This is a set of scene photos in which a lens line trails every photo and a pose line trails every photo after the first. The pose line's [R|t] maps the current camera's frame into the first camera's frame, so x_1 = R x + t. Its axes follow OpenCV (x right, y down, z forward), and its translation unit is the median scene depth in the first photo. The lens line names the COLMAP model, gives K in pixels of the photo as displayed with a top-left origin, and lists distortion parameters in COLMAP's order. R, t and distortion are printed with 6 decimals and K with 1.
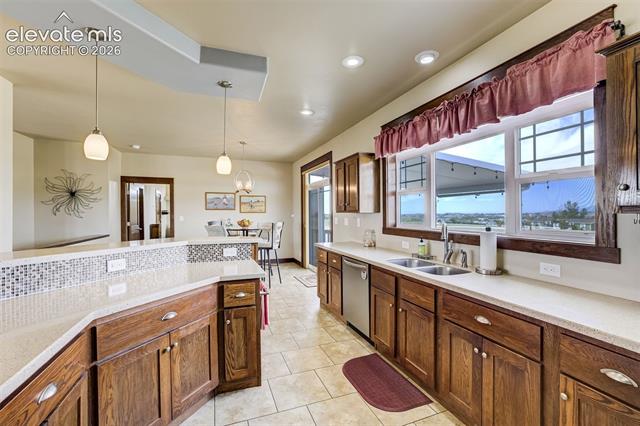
lens RADIAL K [[273.0, 0, 318.4], [0, 273.0, 212.4], [0, 0, 1]] dist [-0.028199, 0.000205]
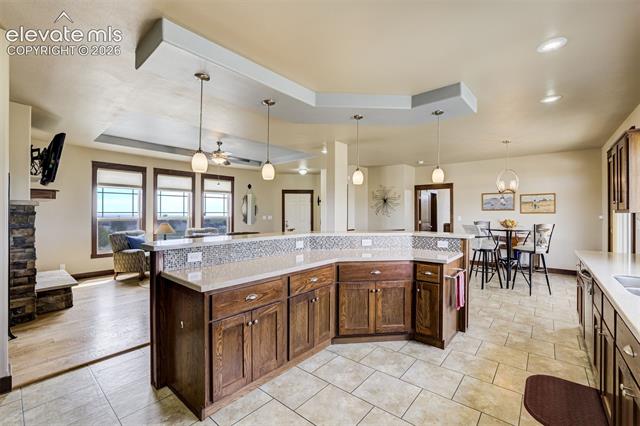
lens RADIAL K [[267.4, 0, 328.3], [0, 267.4, 213.0], [0, 0, 1]] dist [-0.013330, 0.000241]
pose [[0.494315, 0.000298, -0.869283, 0.449070], [0.000170, 1.000000, 0.000440, 0.000318], [0.869283, -0.000365, 0.494315, -0.067589]]
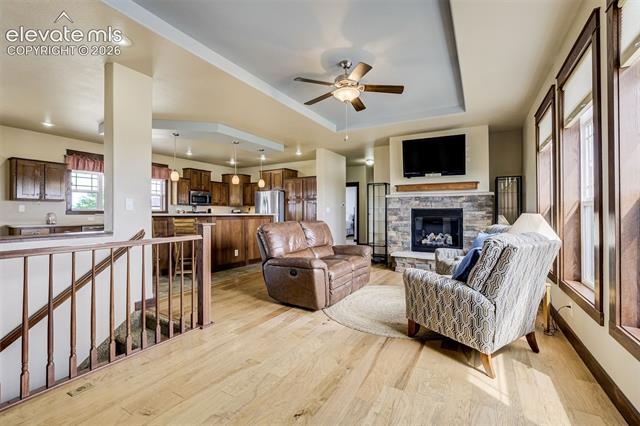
lens RADIAL K [[278.2, 0, 323.6], [0, 278.2, 211.5], [0, 0, 1]] dist [-0.000888, 0.000078]
pose [[-0.620755, 0.004950, 0.783989, -2.562696], [-0.002134, 0.999966, -0.008004, 0.088446], [-0.784002, -0.006642, -0.620723, 1.008592]]
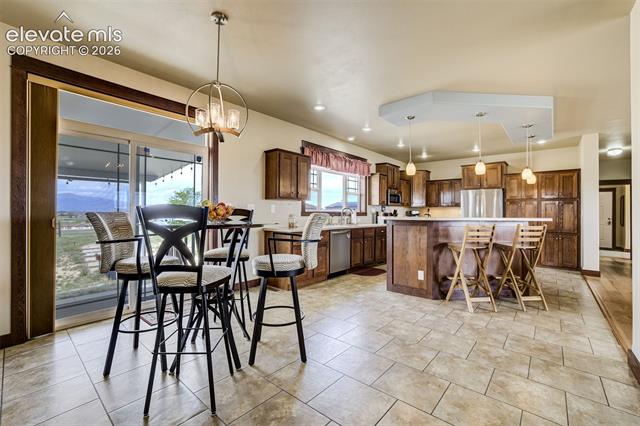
lens RADIAL K [[277.4, 0, 322.3], [0, 277.4, 213.2], [0, 0, 1]] dist [-0.064080, 0.023222]
pose [[-0.484048, -0.002339, 0.875038, -1.325119], [-0.010884, 0.999935, -0.003348, 0.081531], [-0.874974, -0.011144, -0.484042, 1.981244]]
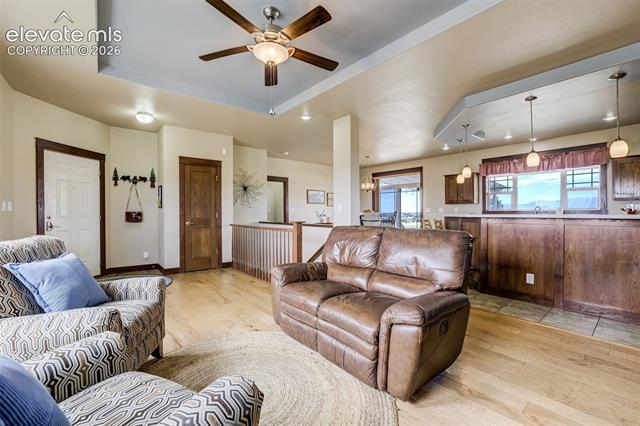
lens RADIAL K [[275.8, 0, 319.7], [0, 275.8, 212.5], [0, 0, 1]] dist [-0.000698, 0.000429]
pose [[0.946025, -0.001726, 0.324090, -1.869981], [0.001177, 0.999998, 0.001891, 0.073679], [-0.324093, -0.001407, 0.946024, -0.616130]]
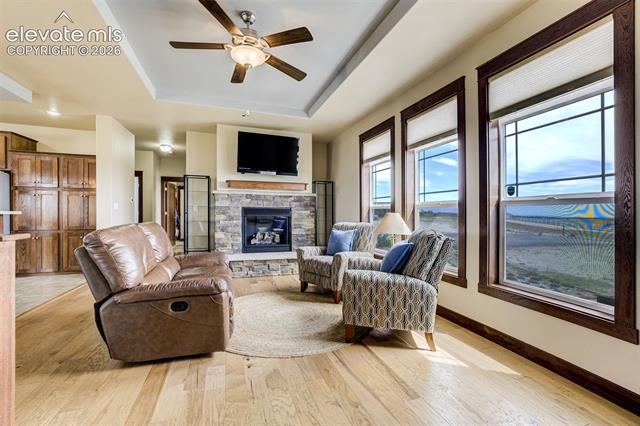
lens RADIAL K [[279.0, 0, 319.1], [0, 279.0, 212.3], [0, 0, 1]] dist [-0.042097, 0.028305]
pose [[-0.998675, -0.005828, 0.051125, -1.995965], [-0.006059, 0.999972, -0.004369, 0.090416], [-0.051099, -0.004673, -0.998683, 1.080745]]
